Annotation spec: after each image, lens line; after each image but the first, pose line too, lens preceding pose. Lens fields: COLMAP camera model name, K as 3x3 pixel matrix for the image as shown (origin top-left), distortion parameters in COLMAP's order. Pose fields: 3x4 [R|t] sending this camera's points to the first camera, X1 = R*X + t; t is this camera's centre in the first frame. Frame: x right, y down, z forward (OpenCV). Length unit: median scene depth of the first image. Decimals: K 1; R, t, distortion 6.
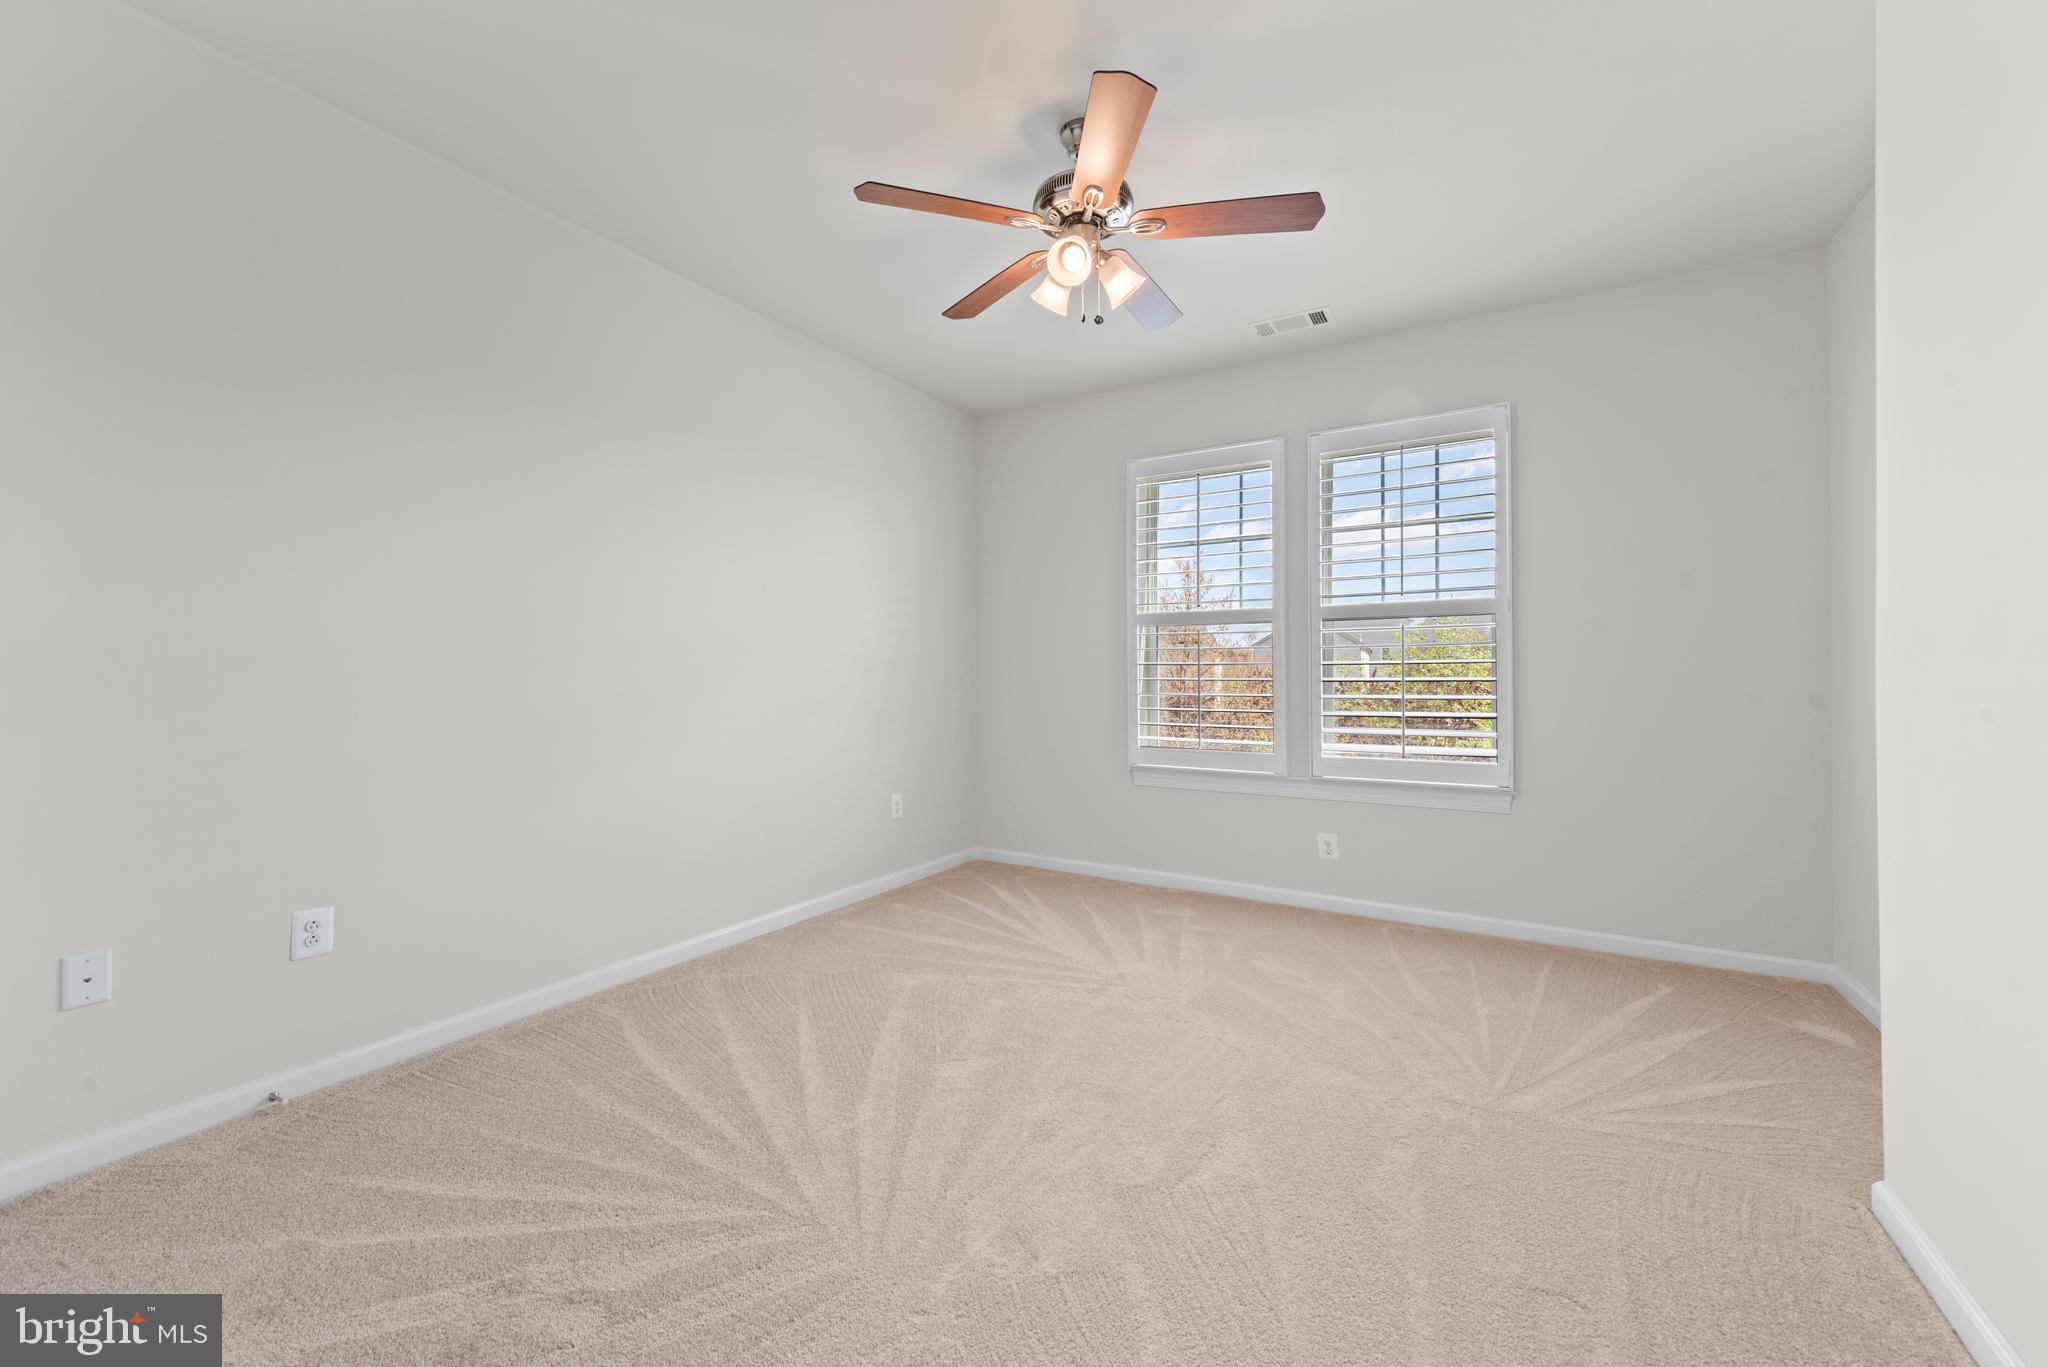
lens RADIAL K [[801.7, 0, 1024.0], [0, 801.7, 683.5], [0, 0, 1]] dist [0.023754, -0.008399]
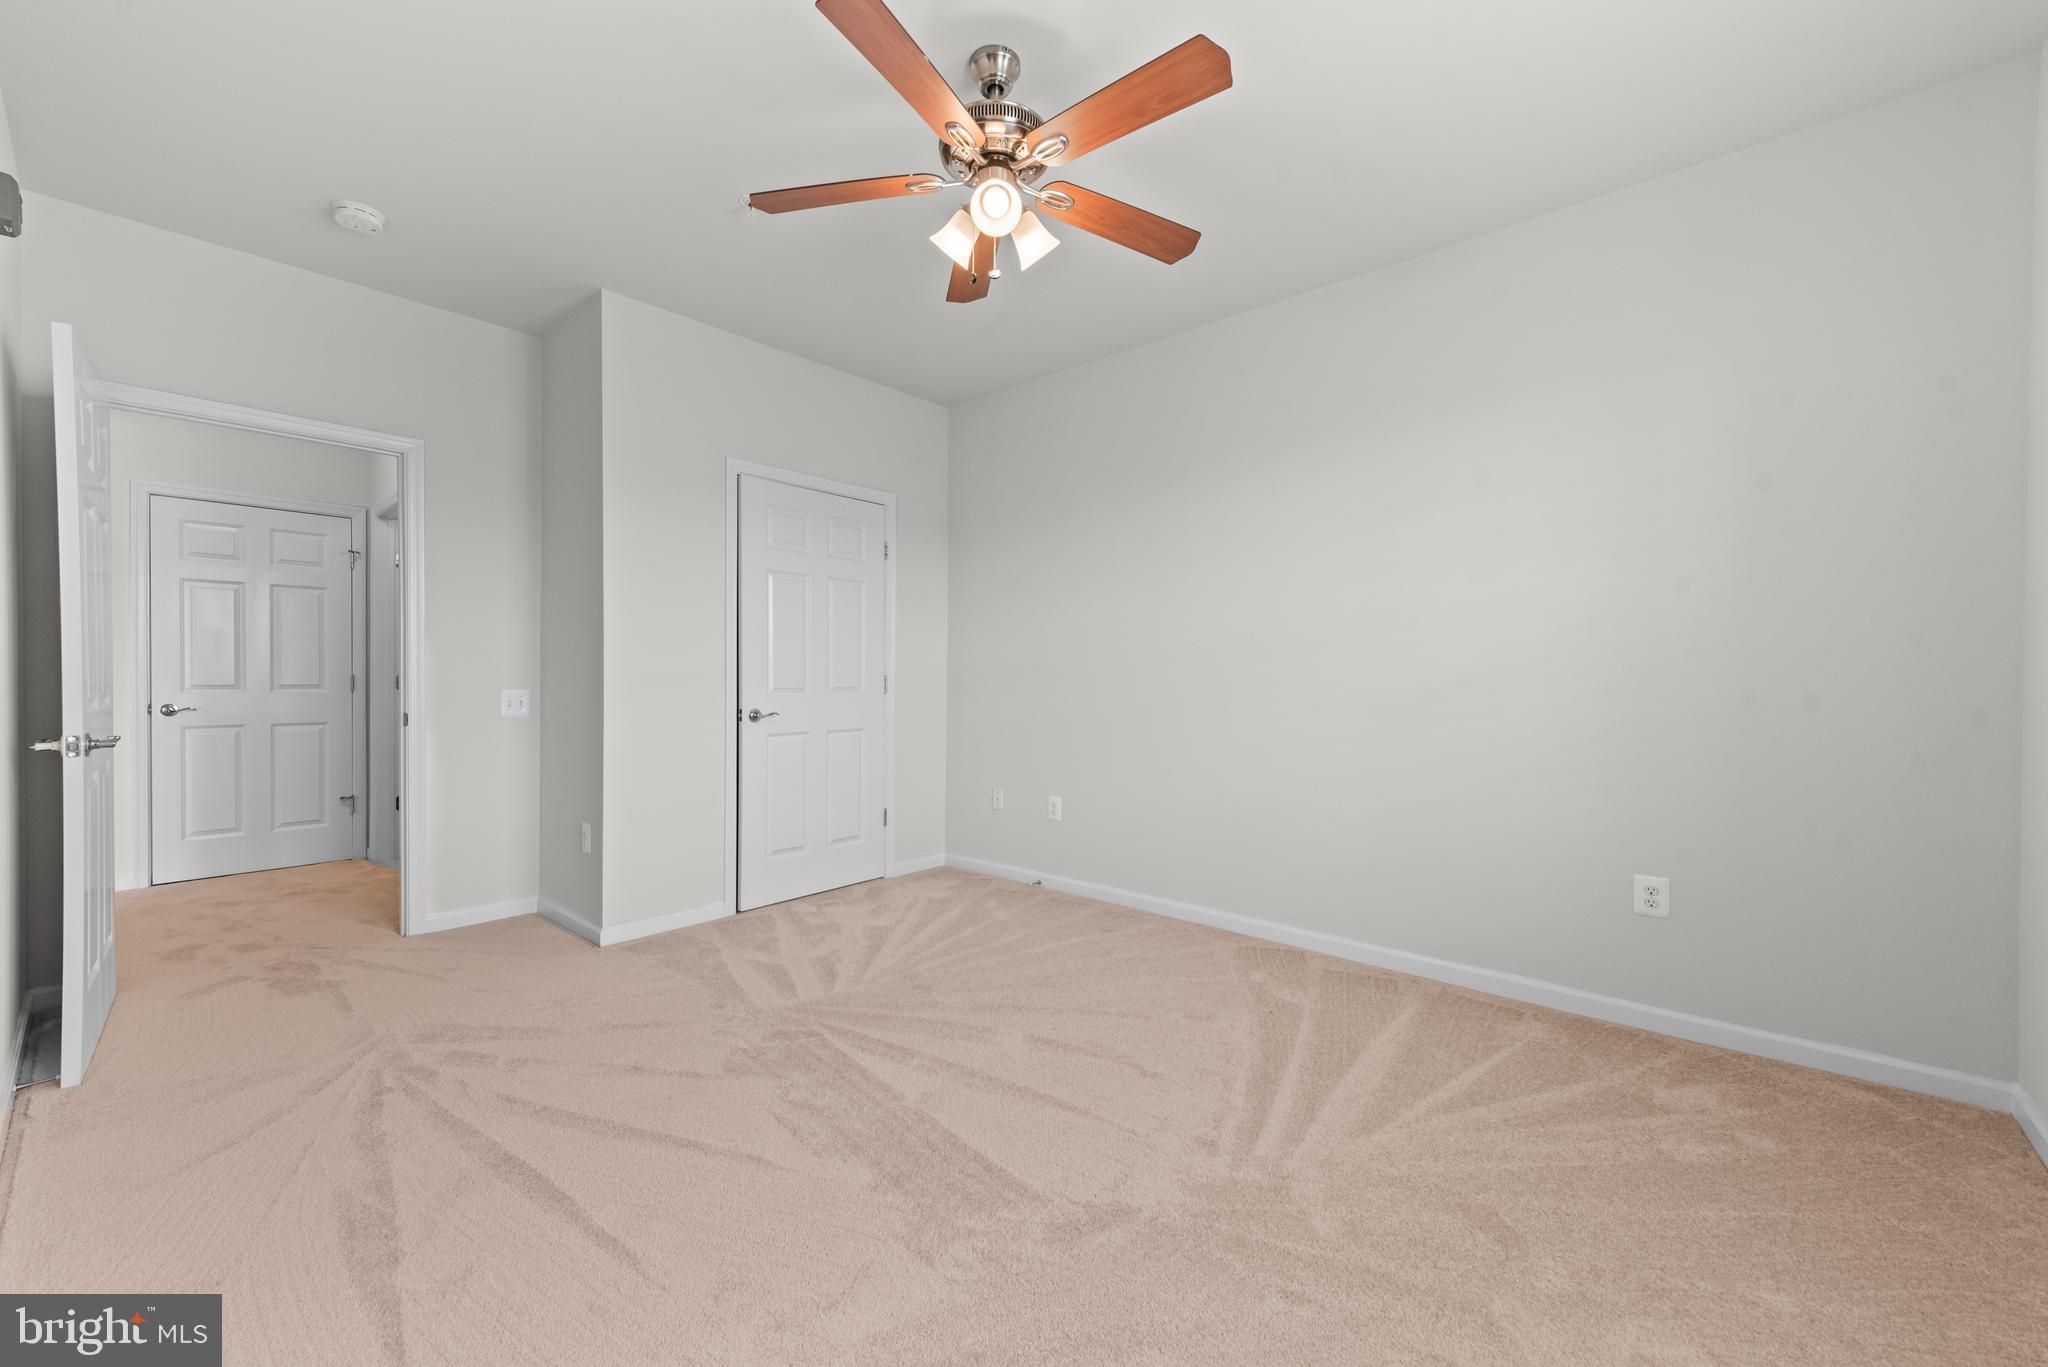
lens RADIAL K [[801.7, 0, 1024.0], [0, 801.7, 683.5], [0, 0, 1]] dist [0.023754, -0.008399]
pose [[-0.184530, 0.012367, -0.982749, 0.757845], [-0.007884, 0.999870, 0.014063, -0.016920], [0.982795, 0.010343, -0.184408, 0.933980]]
